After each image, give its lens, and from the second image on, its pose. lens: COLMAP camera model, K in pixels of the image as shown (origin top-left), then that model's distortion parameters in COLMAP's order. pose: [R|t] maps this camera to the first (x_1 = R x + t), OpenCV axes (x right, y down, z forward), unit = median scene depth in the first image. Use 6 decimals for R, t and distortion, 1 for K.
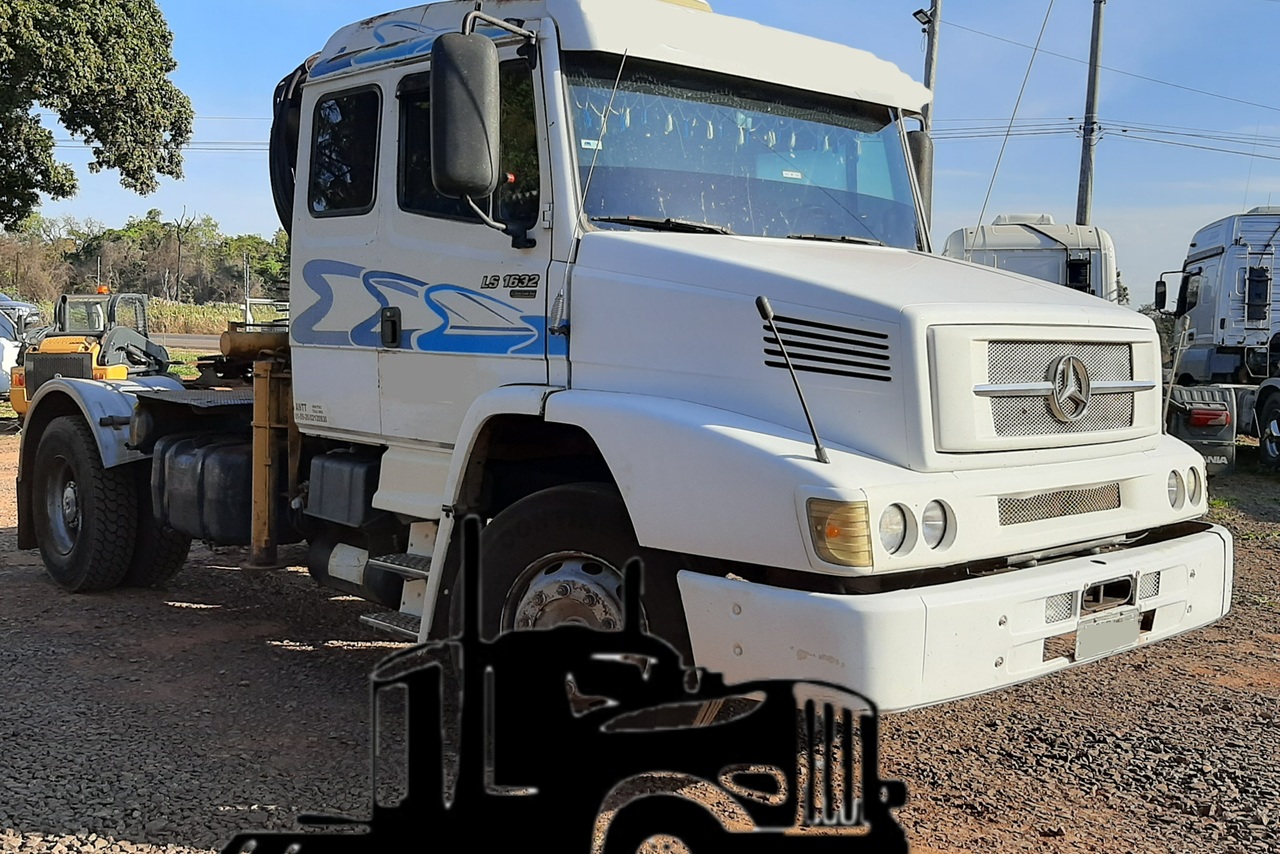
lens RADIAL K [[1320.1, 0, 627.9], [0, 1320.1, 415.3], [0, 0, 1]] dist [0.142361, -0.363732]
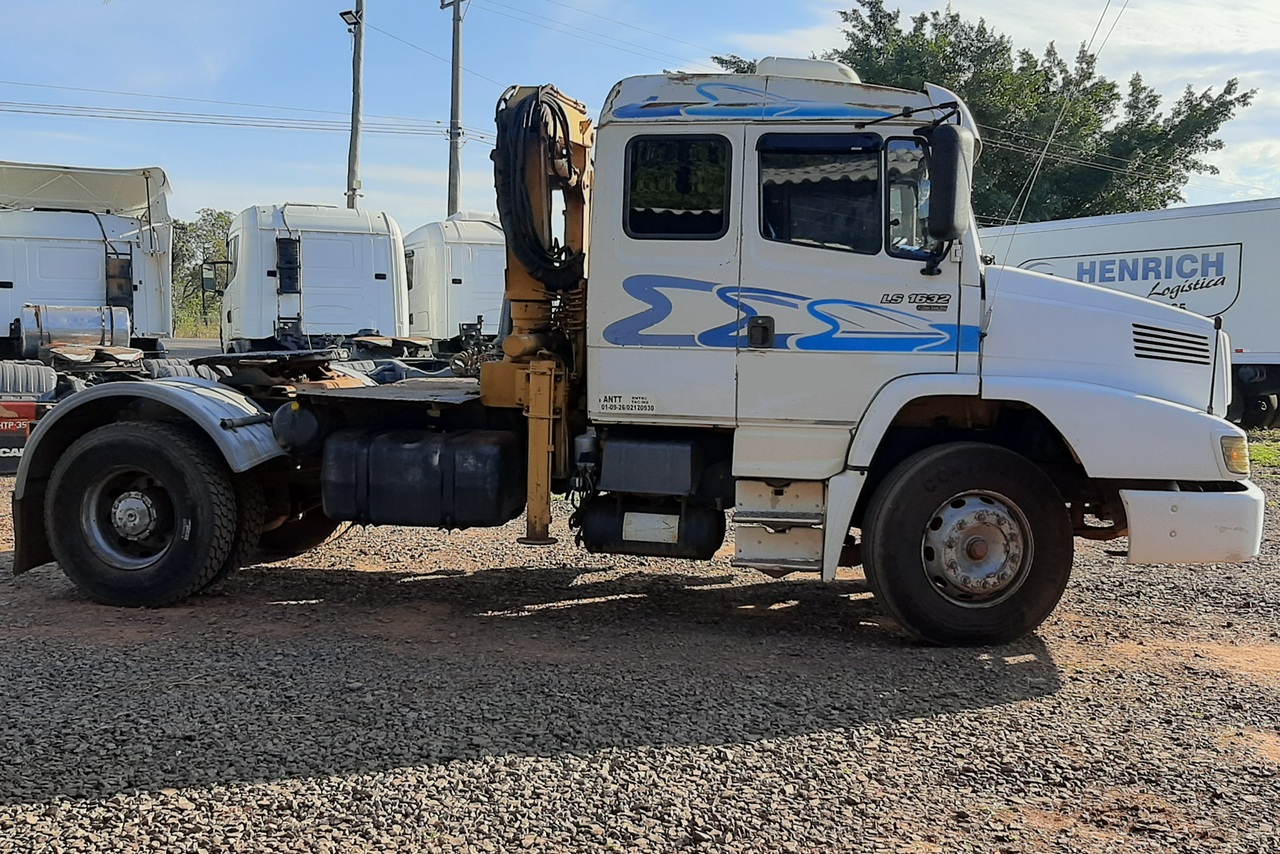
lens RADIAL K [[1320.1, 0, 627.9], [0, 1320.1, 415.3], [0, 0, 1]] dist [0.142361, -0.363732]
pose [[0.805114, -0.048121, 0.591165, -1.070516], [0.037085, 0.998837, 0.030799, -0.031788], [-0.591959, -0.002874, 0.805963, 0.062177]]
